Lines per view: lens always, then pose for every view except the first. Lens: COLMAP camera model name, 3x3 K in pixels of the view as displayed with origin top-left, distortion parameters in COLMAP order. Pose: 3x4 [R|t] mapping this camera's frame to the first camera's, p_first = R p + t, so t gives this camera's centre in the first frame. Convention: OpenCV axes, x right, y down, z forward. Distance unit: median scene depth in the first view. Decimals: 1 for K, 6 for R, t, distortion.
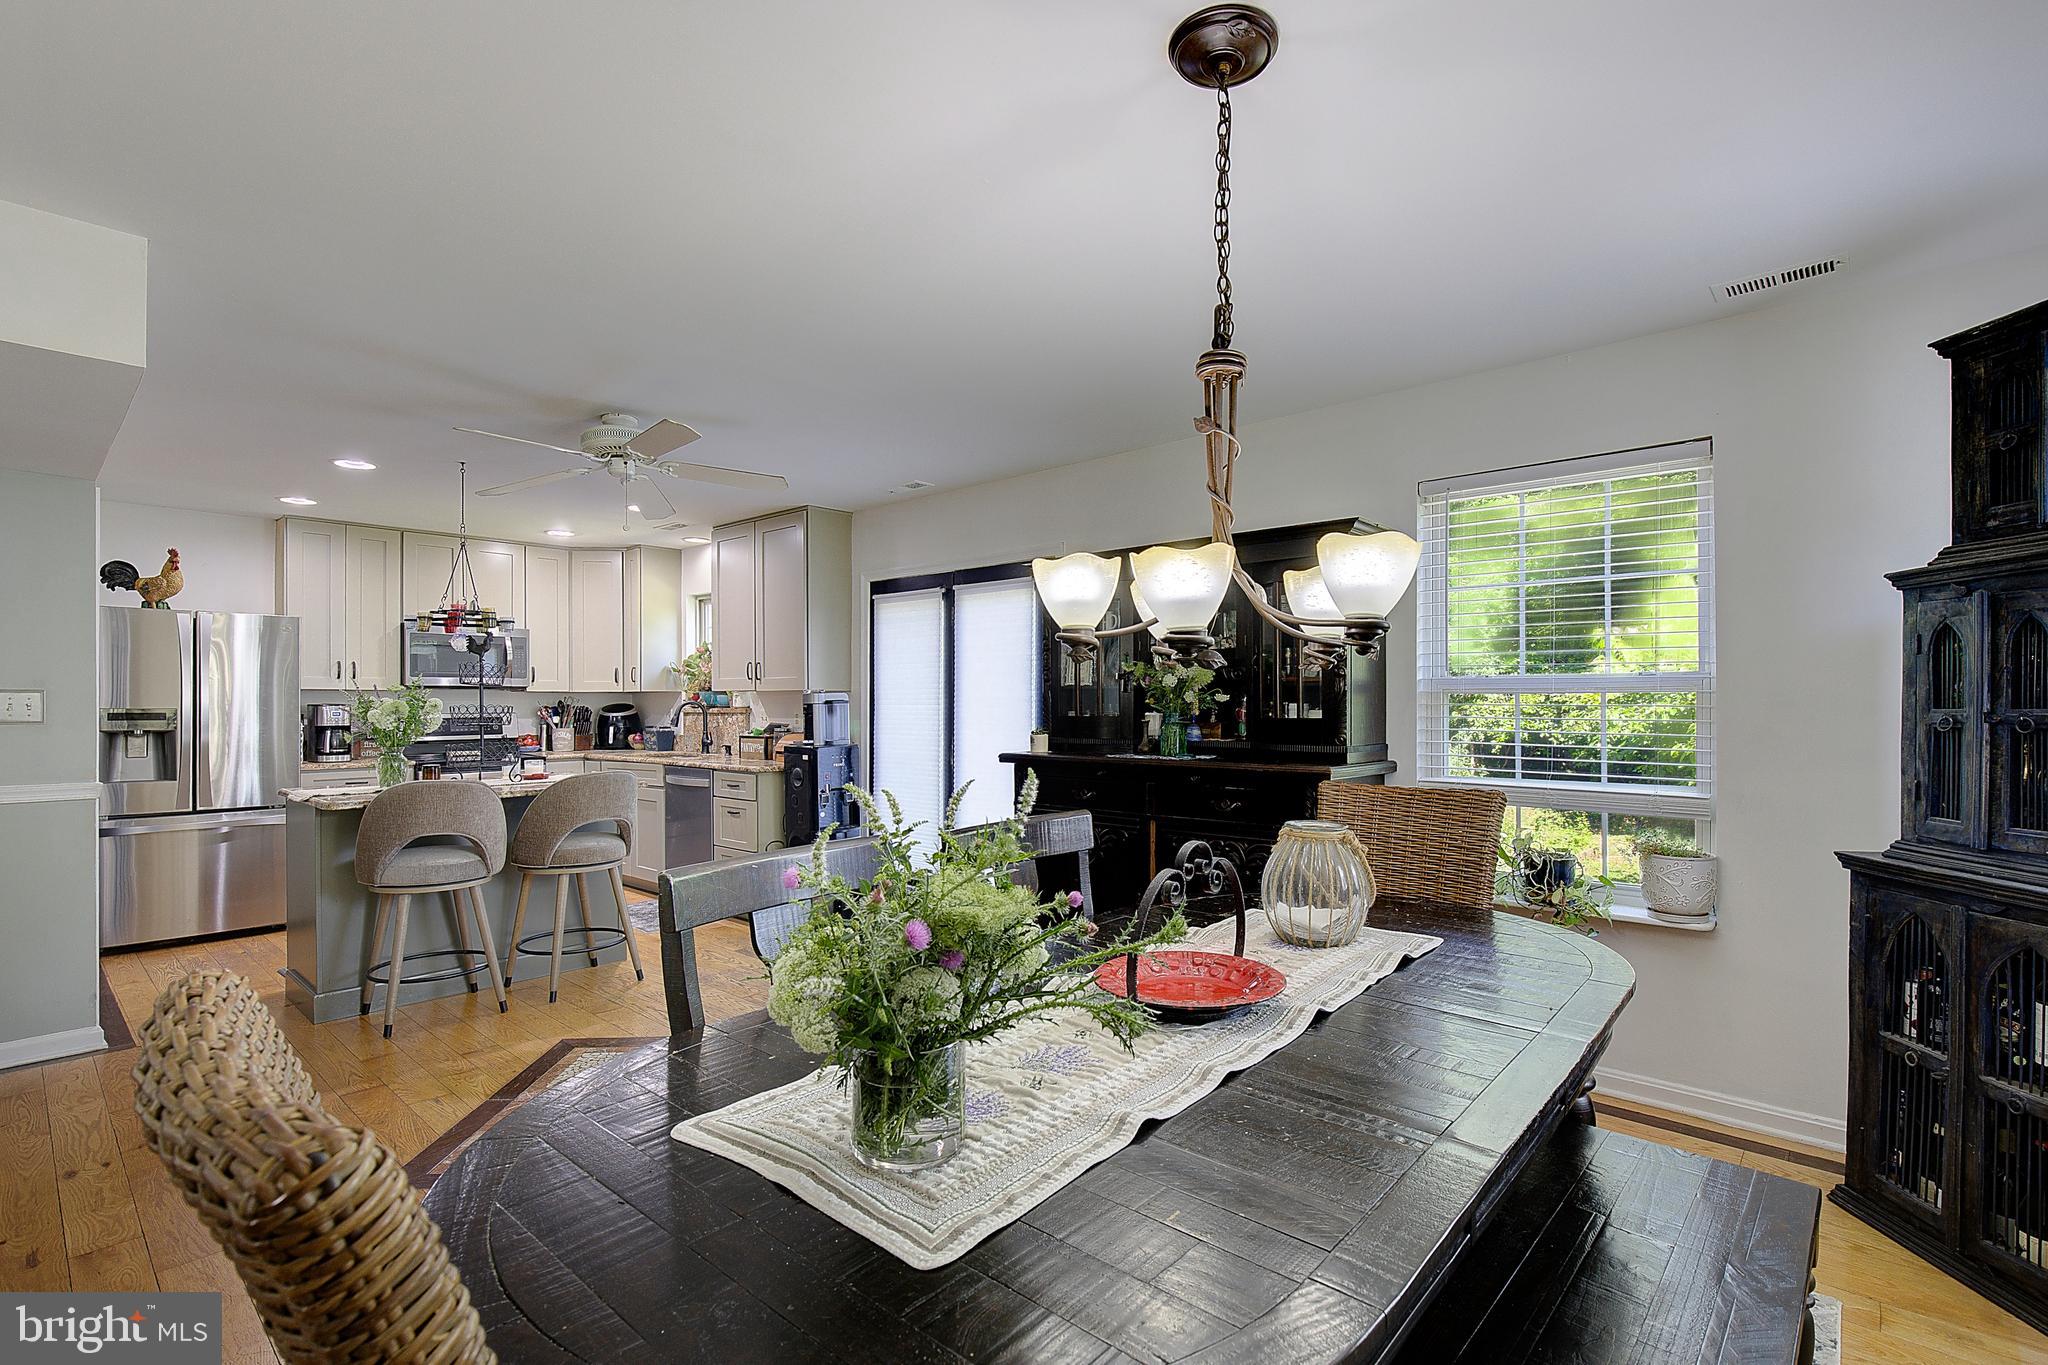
lens RADIAL K [[933.2, 0, 1024.4], [0, 933.2, 694.5], [0, 0, 1]] dist [0.008936, -0.001842]
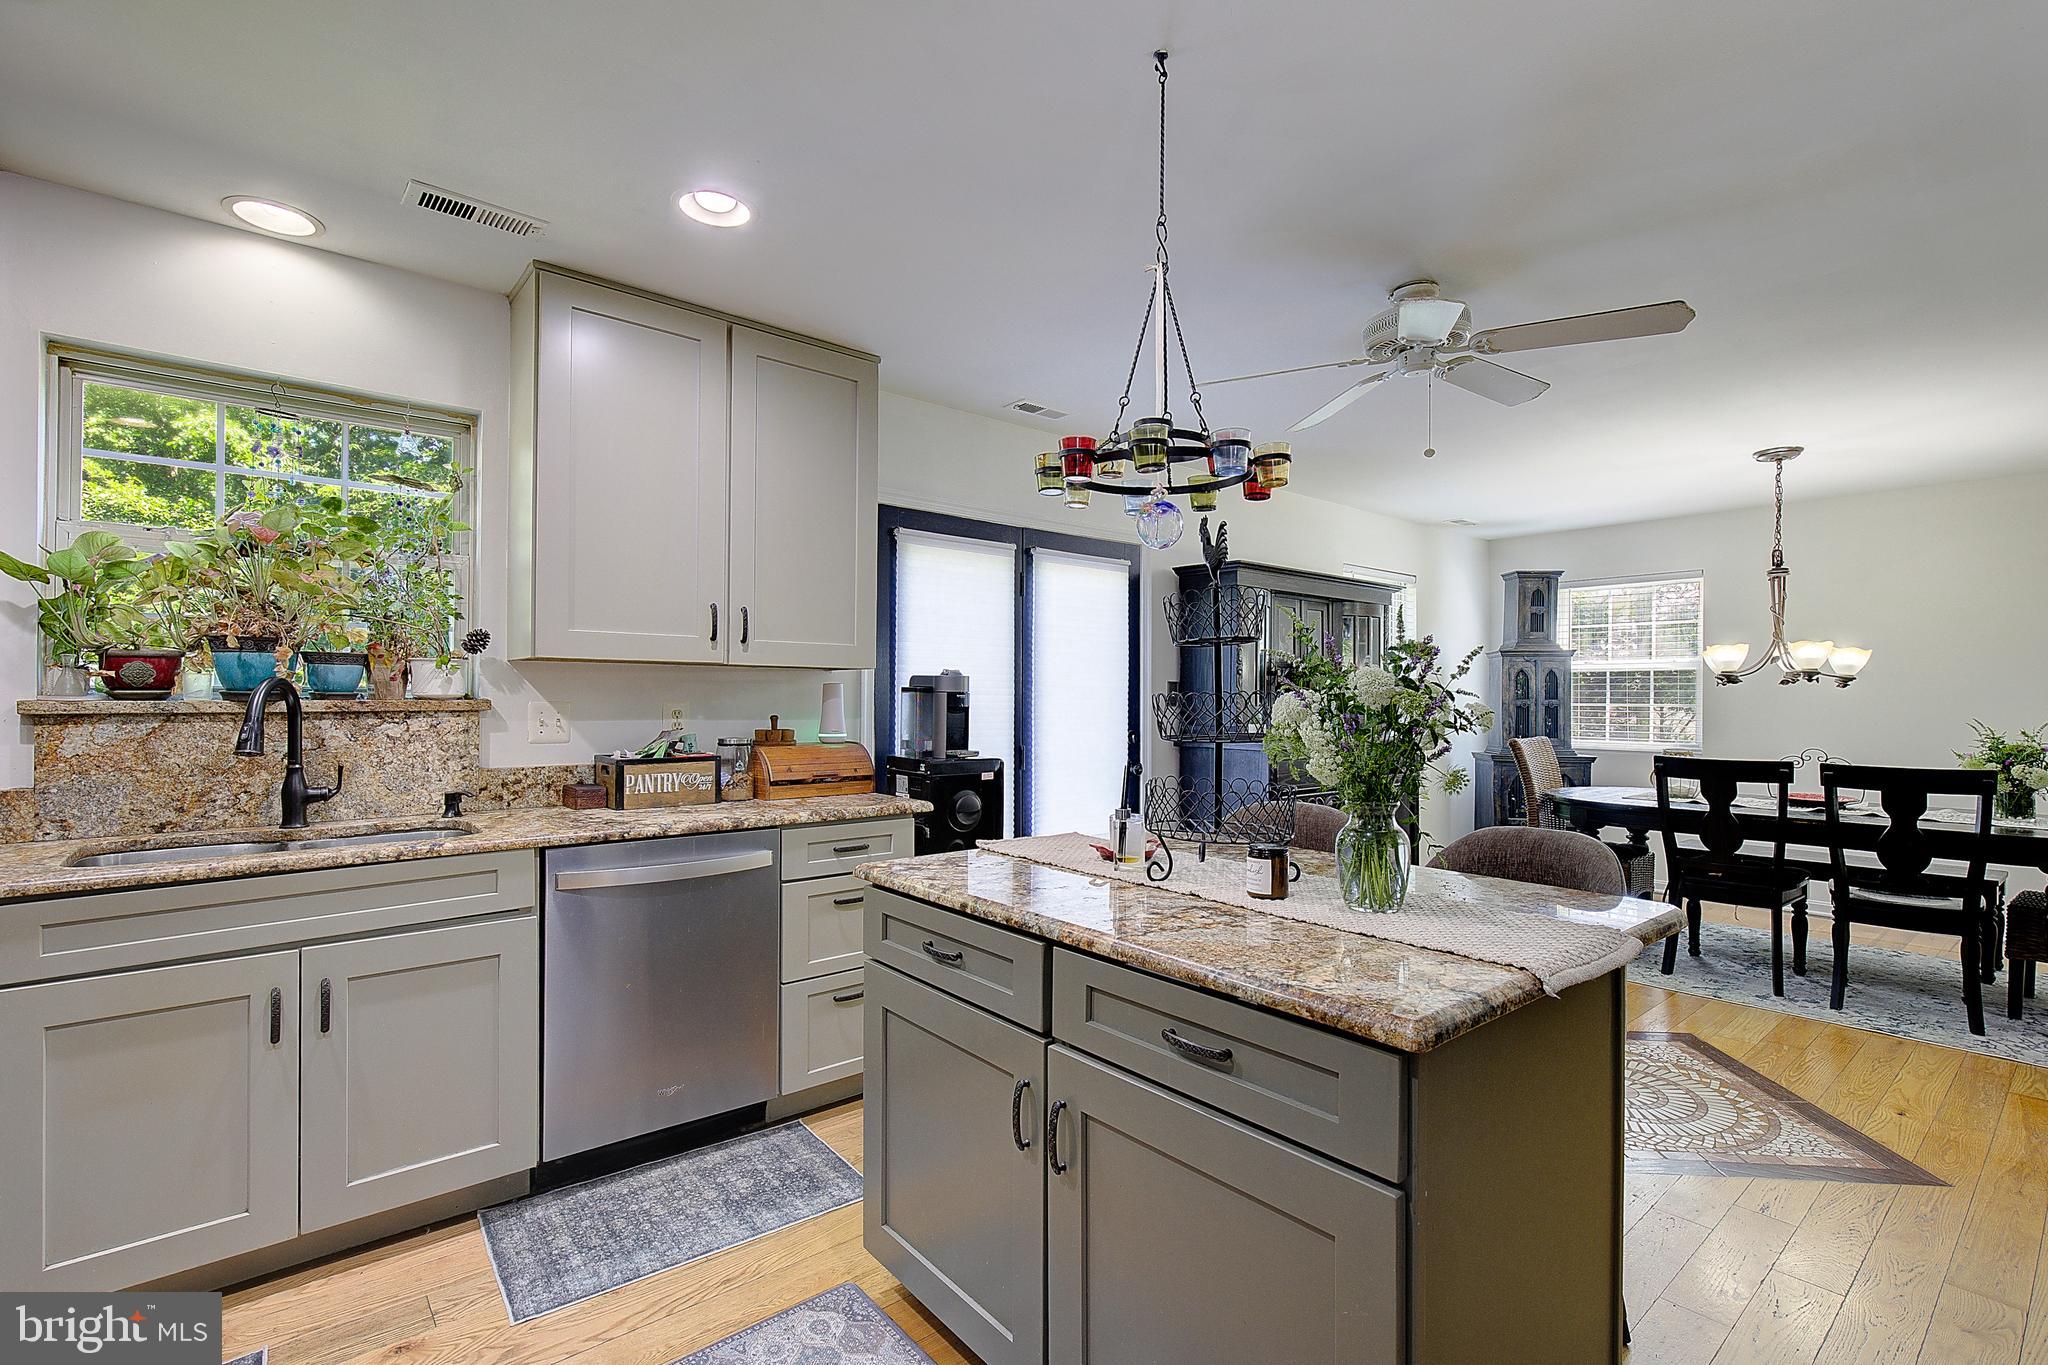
lens RADIAL K [[933.2, 0, 1031.3], [0, 933.2, 691.6], [0, 0, 1]] dist [0.008936, -0.001842]
pose [[0.135401, 0.007526, 0.990762, -0.807055], [-0.014355, 0.999881, -0.005634, 0.011563], [-0.990687, -0.013460, 0.135493, 0.823790]]
